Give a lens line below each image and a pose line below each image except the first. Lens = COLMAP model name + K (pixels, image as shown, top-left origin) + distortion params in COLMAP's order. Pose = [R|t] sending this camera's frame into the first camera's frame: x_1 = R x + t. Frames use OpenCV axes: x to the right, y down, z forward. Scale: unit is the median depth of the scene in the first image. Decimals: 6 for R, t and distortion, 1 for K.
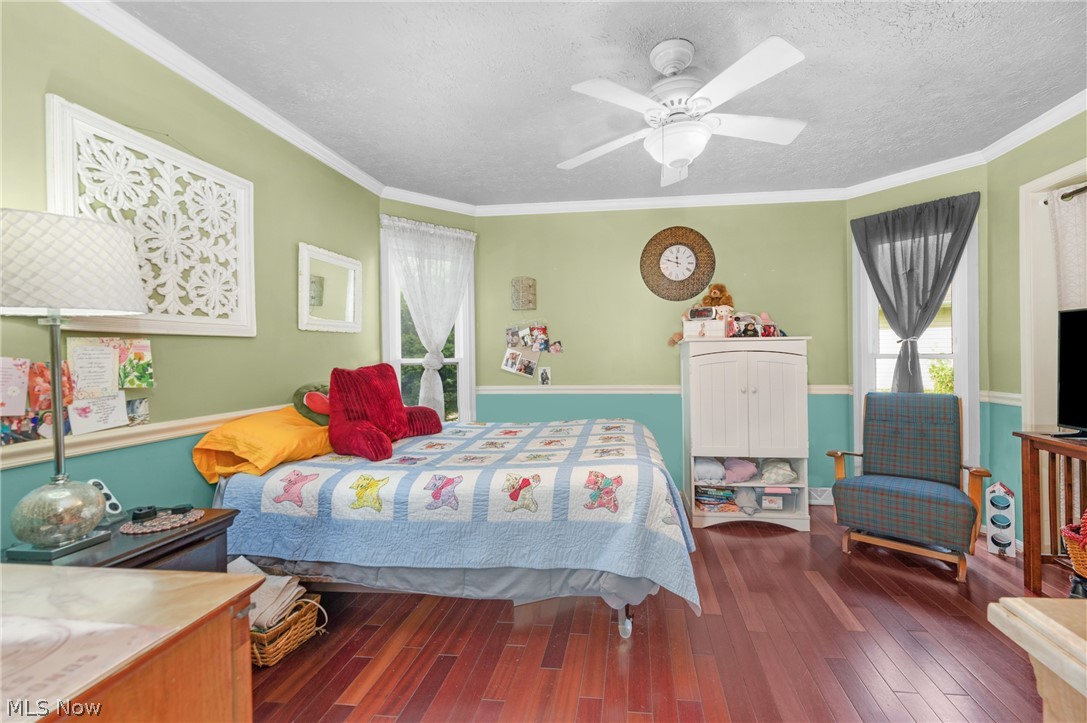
lens RADIAL K [[430.7, 0, 544.8], [0, 430.7, 354.9], [0, 0, 1]] dist [0.004376, -0.001285]
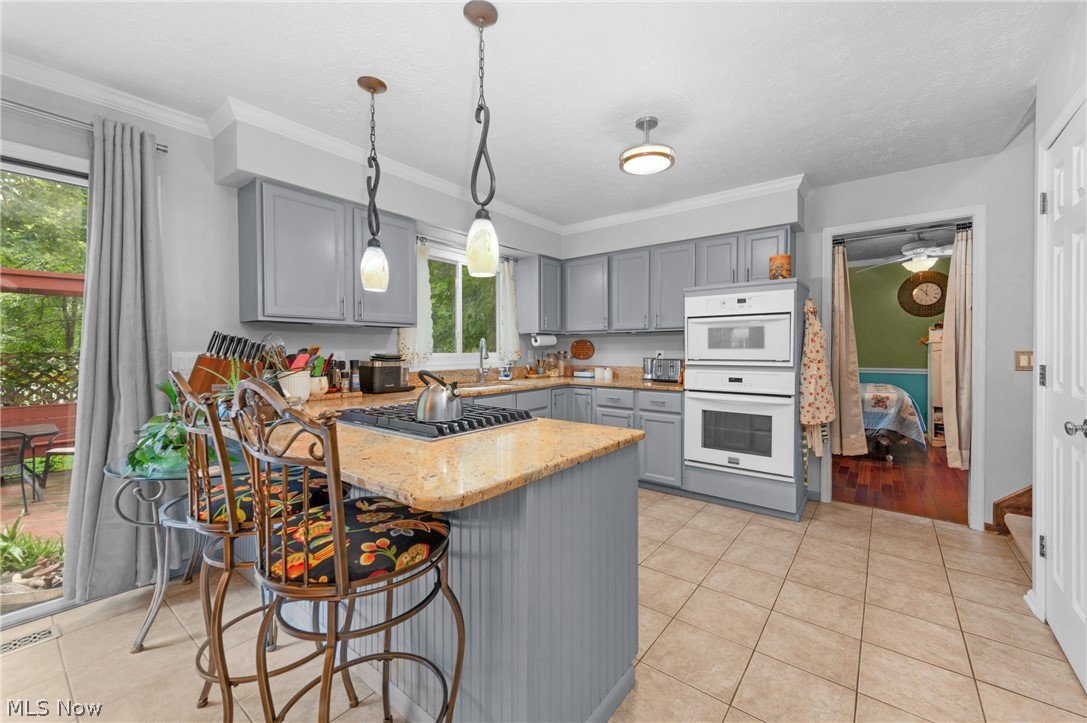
lens RADIAL K [[430.7, 0, 544.0], [0, 430.7, 353.1], [0, 0, 1]] dist [0.004376, -0.001285]
pose [[0.895442, 0.008231, -0.445102, -0.512855], [-0.006220, 0.999963, 0.005978, 0.020377], [0.445135, -0.002584, 0.895460, -2.190854]]
